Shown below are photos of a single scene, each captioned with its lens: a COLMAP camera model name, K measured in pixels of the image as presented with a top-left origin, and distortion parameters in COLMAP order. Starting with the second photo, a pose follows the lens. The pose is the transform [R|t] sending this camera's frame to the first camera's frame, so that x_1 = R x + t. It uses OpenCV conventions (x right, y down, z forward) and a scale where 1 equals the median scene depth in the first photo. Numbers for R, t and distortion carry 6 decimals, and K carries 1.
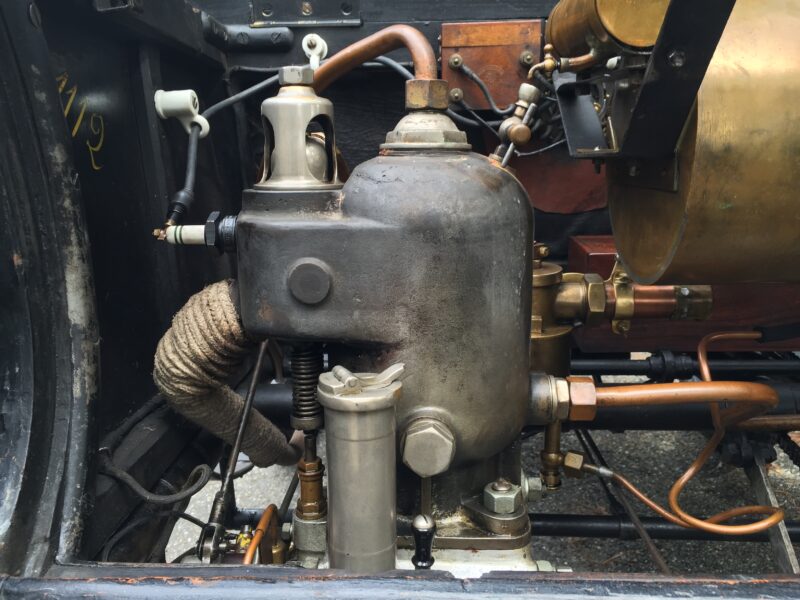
lens RADIAL K [[693.7, 0, 400.0], [0, 693.7, 300.0], [0, 0, 1]] dist [0.065972, -0.001714]
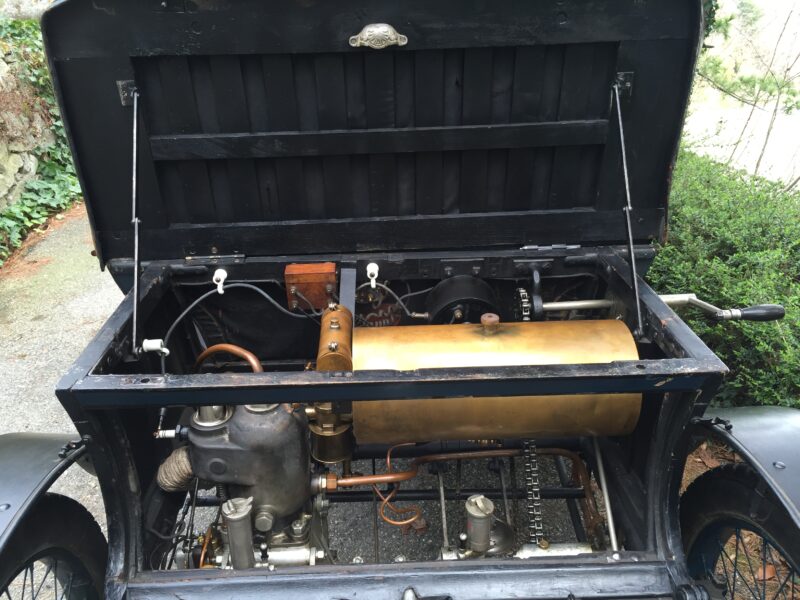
lens RADIAL K [[693.7, 0, 400.0], [0, 693.7, 300.0], [0, 0, 1]] dist [0.065972, -0.001714]
pose [[0.997417, -0.032129, 0.064235, 0.405820], [0.016765, 0.973809, 0.226747, -1.206930], [-0.069838, -0.225085, 0.971833, -1.484967]]
